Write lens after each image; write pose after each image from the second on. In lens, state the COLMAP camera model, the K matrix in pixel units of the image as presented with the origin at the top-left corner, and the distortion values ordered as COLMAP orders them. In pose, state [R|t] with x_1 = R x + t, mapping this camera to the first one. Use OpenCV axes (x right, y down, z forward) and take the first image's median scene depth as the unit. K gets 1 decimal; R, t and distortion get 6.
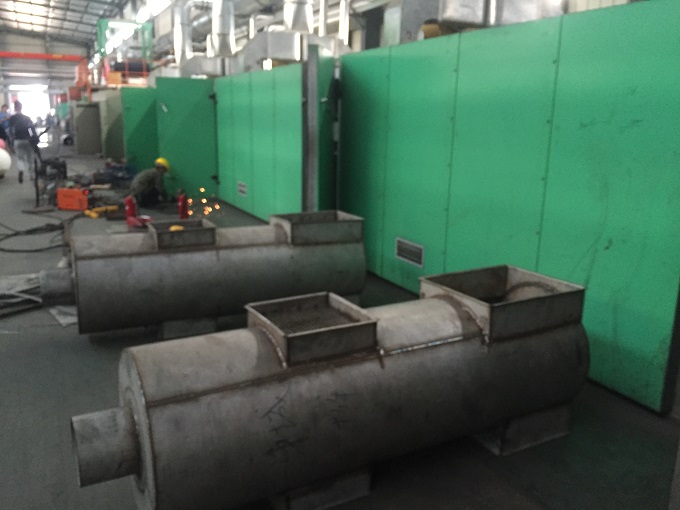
lens RADIAL K [[587.4, 0, 339.4], [0, 587.4, 255.1], [0, 0, 1]] dist [0.041628, -0.035644]
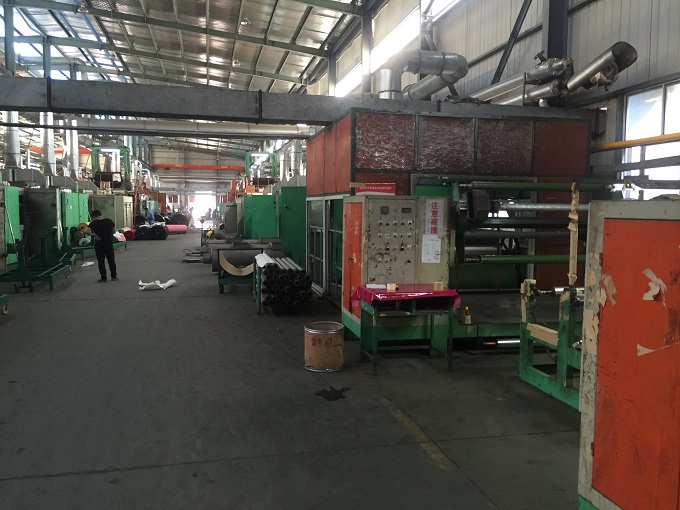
lens RADIAL K [[587.4, 0, 340.9], [0, 587.4, 255.5], [0, 0, 1]] dist [0.041628, -0.035644]
pose [[0.971621, 0.000503, -0.236542, 0.091215], [-0.035873, 0.988745, -0.145249, 0.040064], [0.233806, 0.149613, 0.960703, -0.174402]]
